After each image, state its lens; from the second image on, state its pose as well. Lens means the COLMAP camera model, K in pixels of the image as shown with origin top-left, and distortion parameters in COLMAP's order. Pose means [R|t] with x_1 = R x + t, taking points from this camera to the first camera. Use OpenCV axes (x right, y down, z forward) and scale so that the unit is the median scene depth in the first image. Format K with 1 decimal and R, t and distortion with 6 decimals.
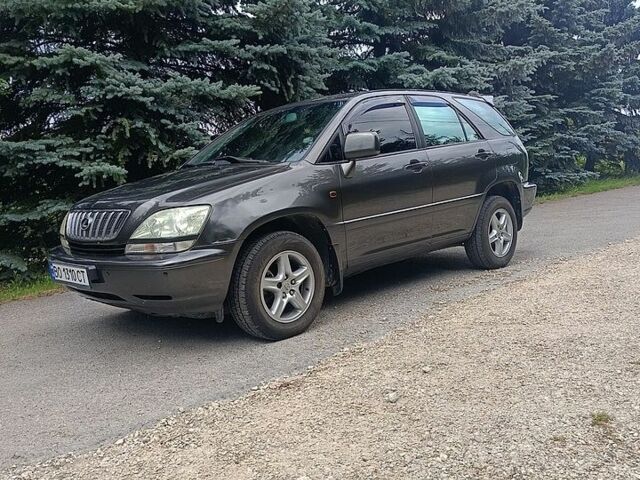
lens RADIAL K [[577.7, 0, 321.0], [0, 577.7, 242.5], [0, 0, 1]] dist [0.100196, -0.158424]
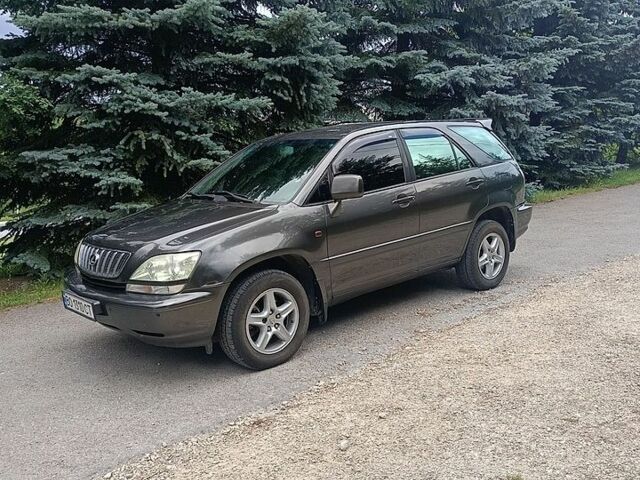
lens RADIAL K [[581.4, 0, 320.0], [0, 581.4, 240.0], [0, 0, 1]] dist [0.097561, -0.155328]
pose [[0.998315, 0.023487, -0.053060, 0.060581], [-0.021302, 0.998916, 0.041384, -0.086753], [0.053974, -0.040184, 0.997733, -0.063635]]
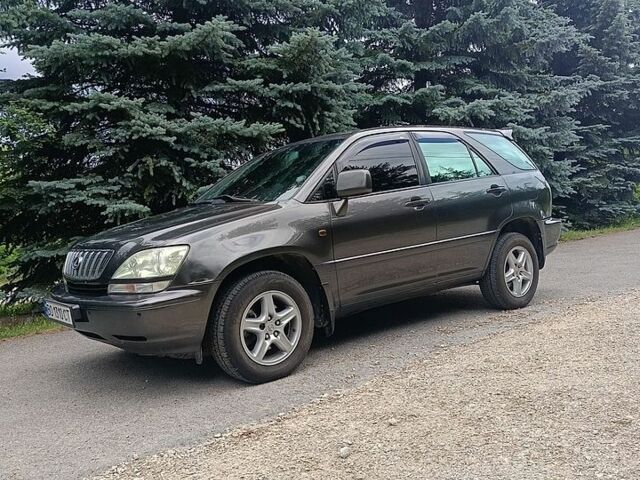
lens RADIAL K [[581.4, 0, 320.0], [0, 581.4, 240.0], [0, 0, 1]] dist [0.097561, -0.155328]
pose [[0.995180, 0.000480, -0.098061, 0.083943], [-0.006304, 0.998232, -0.059096, -0.009941], [0.097860, 0.059429, 0.993424, 0.013737]]
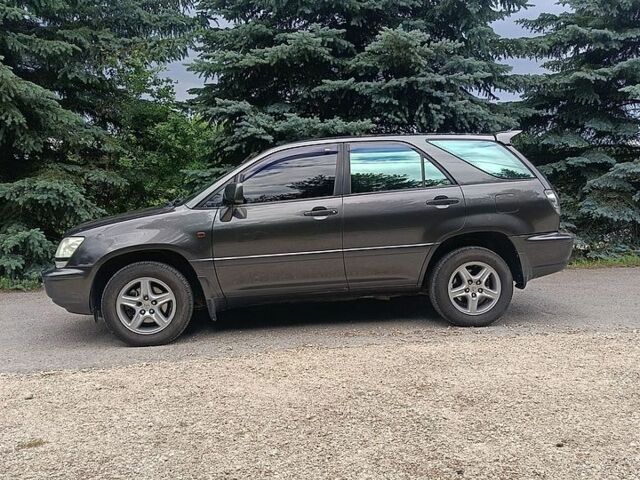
lens RADIAL K [[585.6, 0, 316.7], [0, 585.6, 240.9], [0, 0, 1]] dist [0.090491, -0.151303]
pose [[0.793186, 0.094631, -0.601581, 0.689568], [-0.100811, 0.994627, 0.023540, -0.091425], [0.600577, 0.041974, 0.798465, 0.134090]]
